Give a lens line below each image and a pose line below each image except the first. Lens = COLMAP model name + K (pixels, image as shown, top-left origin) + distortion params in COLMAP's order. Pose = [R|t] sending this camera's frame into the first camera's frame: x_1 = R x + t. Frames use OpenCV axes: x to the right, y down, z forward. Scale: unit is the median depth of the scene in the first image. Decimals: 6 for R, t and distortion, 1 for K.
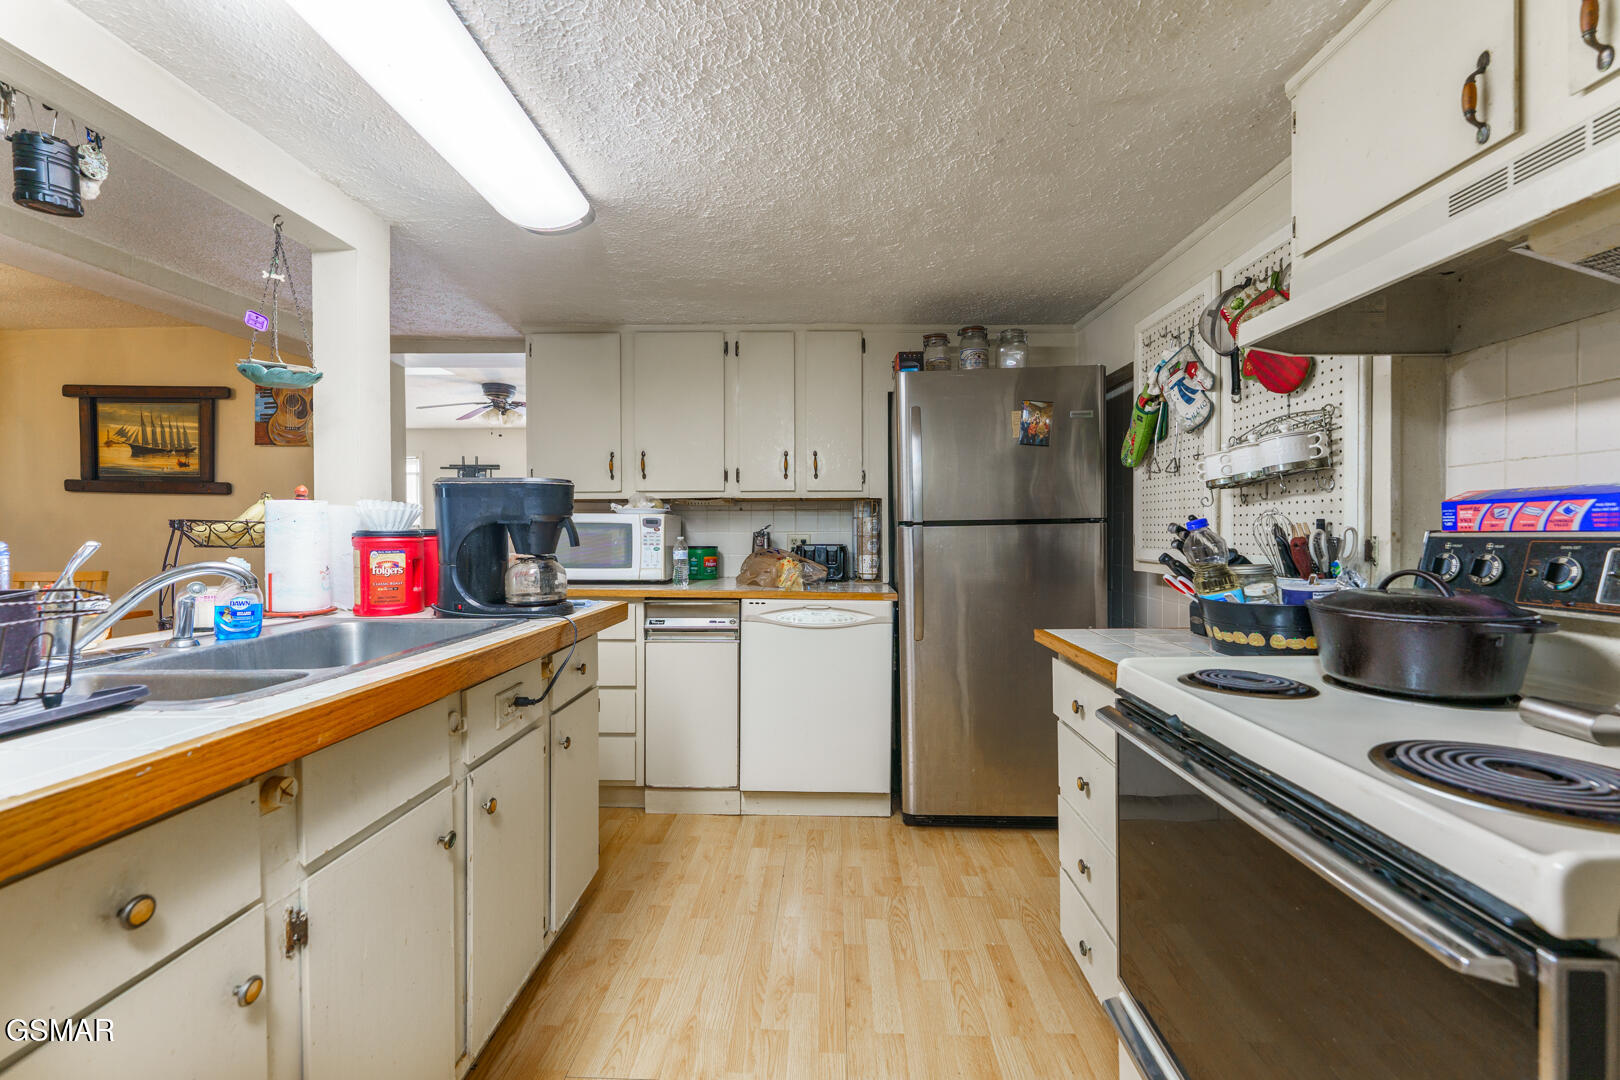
lens RADIAL K [[660.9, 0, 800.4], [0, 660.9, 534.2], [0, 0, 1]] dist [0.001378, 0.000012]
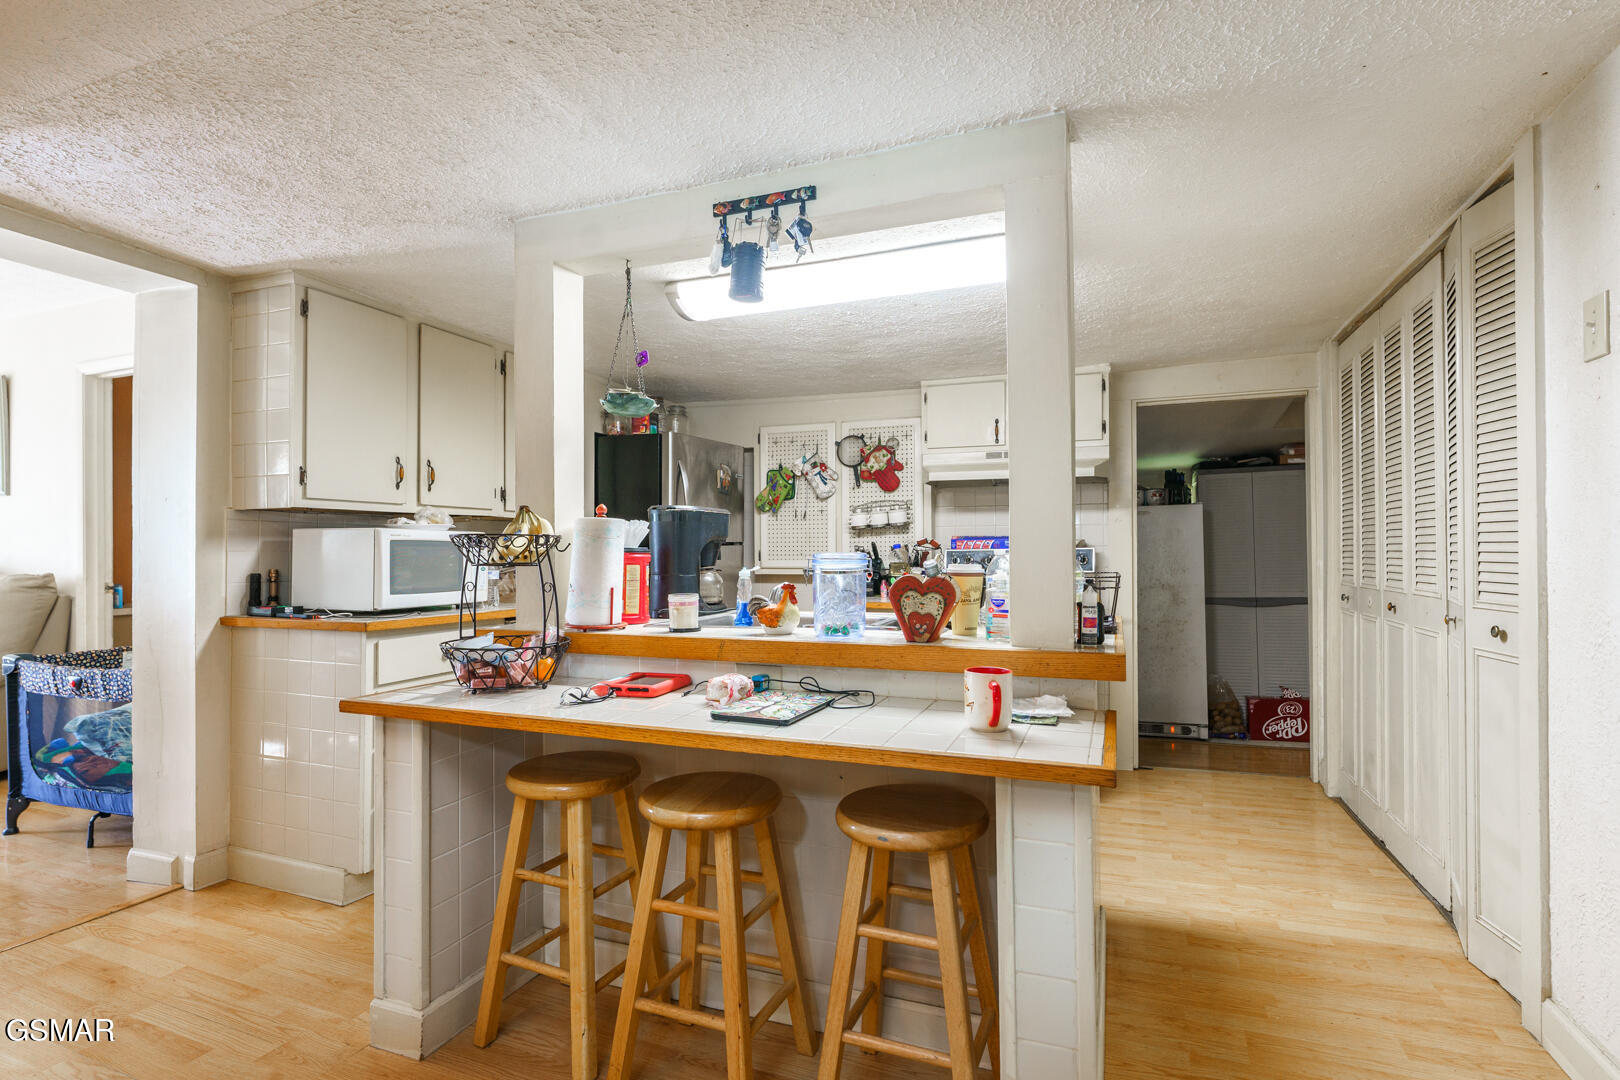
lens RADIAL K [[778.8, 0, 810.0], [0, 778.8, 540.0], [0, 0, 1]] dist [0.000826, 0.000112]
pose [[0.319923, 0.005742, 0.947426, -1.645563], [0.006378, 0.999946, -0.008214, -0.009351], [-0.947422, 0.008671, 0.319869, 0.277802]]
